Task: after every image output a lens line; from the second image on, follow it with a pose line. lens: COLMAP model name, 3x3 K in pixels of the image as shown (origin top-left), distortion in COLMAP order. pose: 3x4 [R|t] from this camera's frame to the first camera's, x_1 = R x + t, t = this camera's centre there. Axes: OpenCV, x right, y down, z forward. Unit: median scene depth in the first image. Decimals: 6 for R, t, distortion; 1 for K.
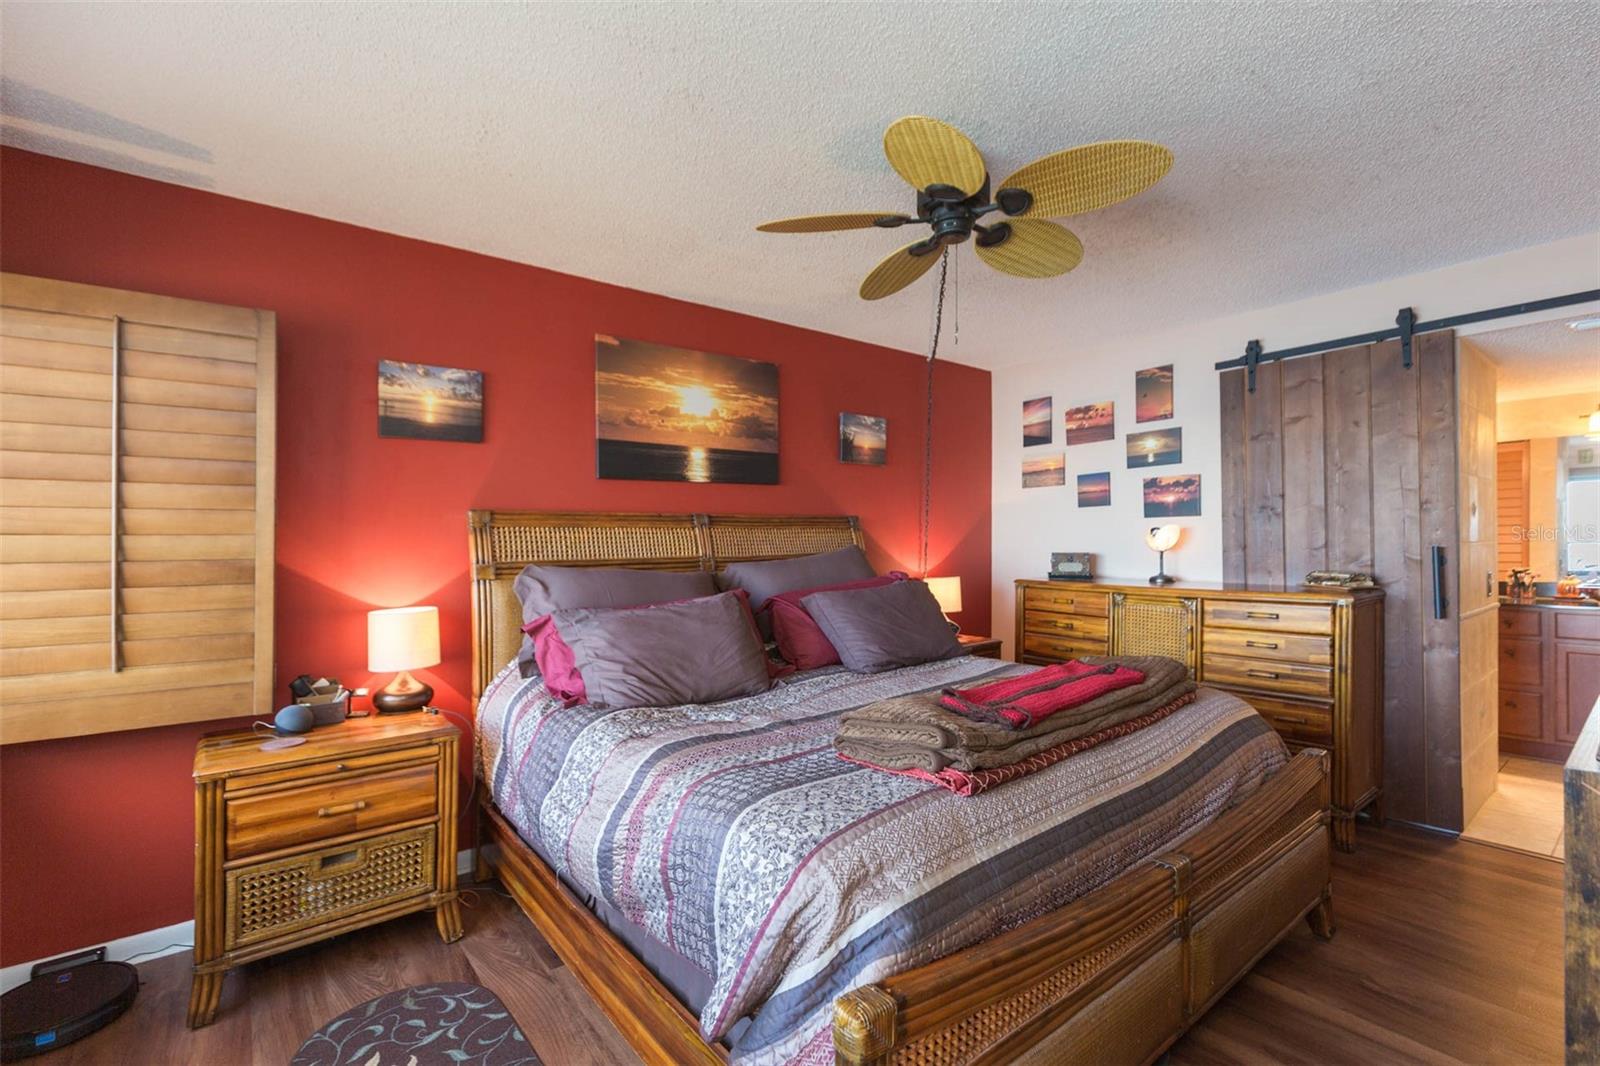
lens RADIAL K [[723.8, 0, 799.4], [0, 723.8, 538.0], [0, 0, 1]] dist [0.004348, -0.002128]
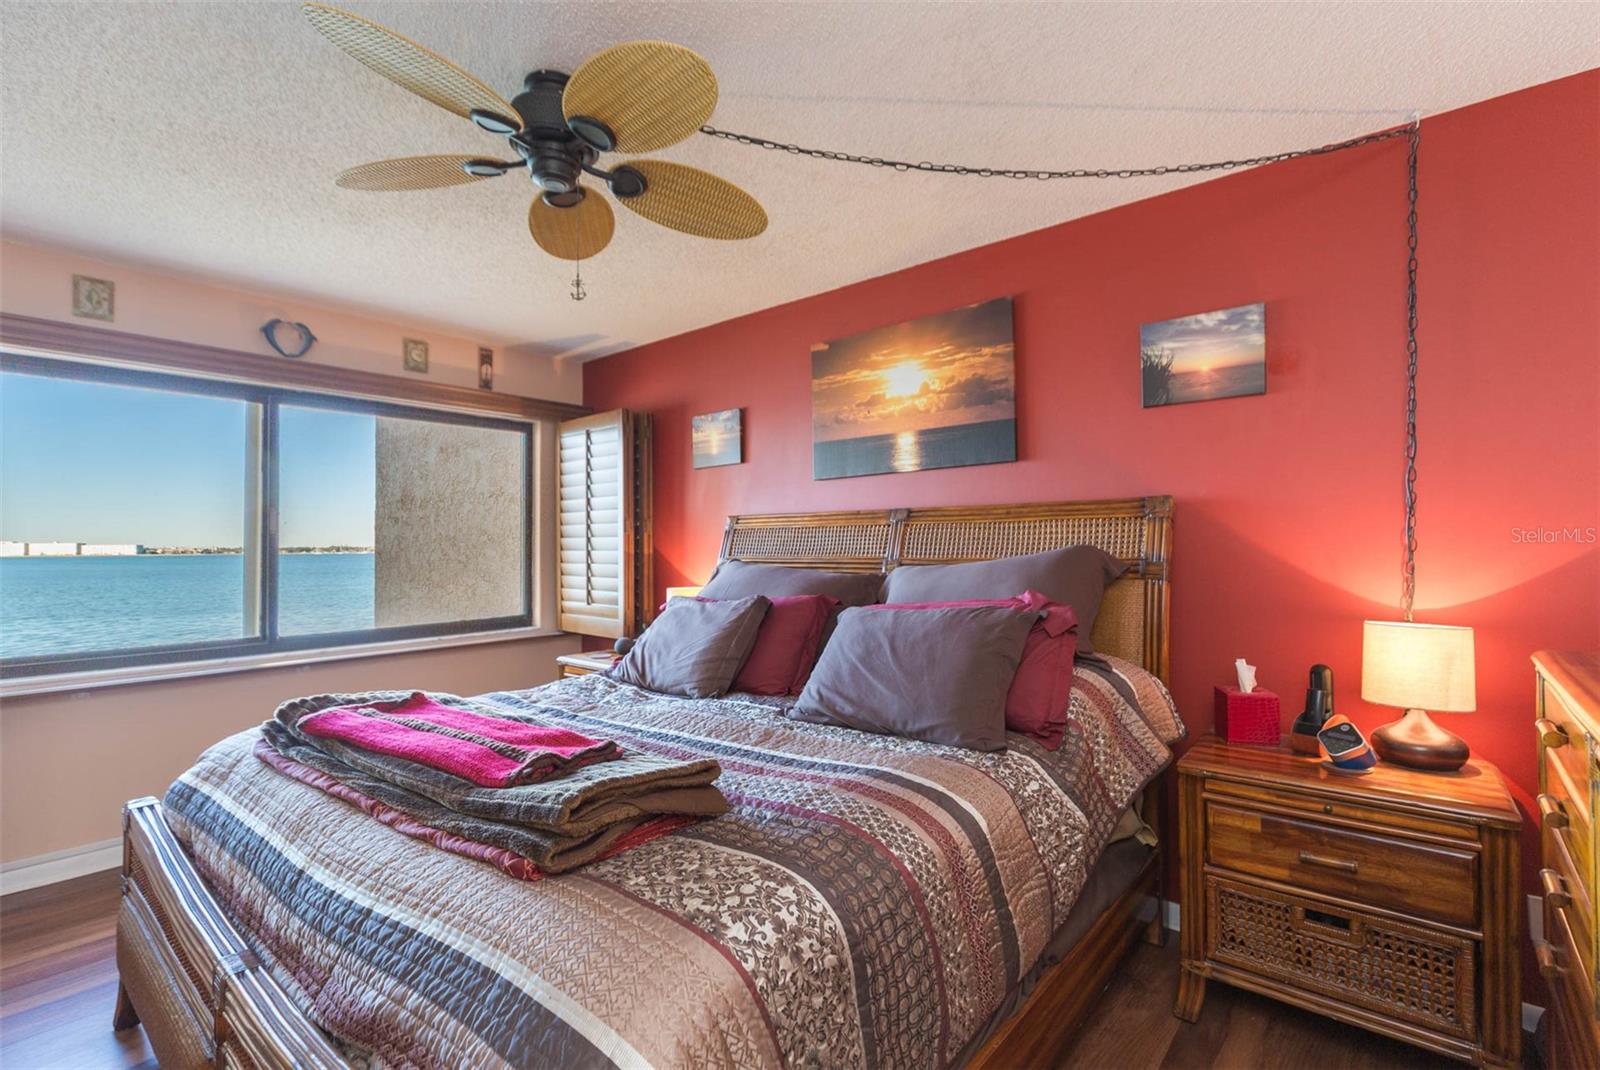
lens RADIAL K [[723.8, 0, 809.8], [0, 723.8, 539.3], [0, 0, 1]] dist [0.004348, -0.002128]
pose [[0.194875, 0.000516, -0.980828, 0.689631], [0.007097, 0.999973, 0.001936, 0.002287], [0.980802, -0.007338, 0.194866, 0.705861]]
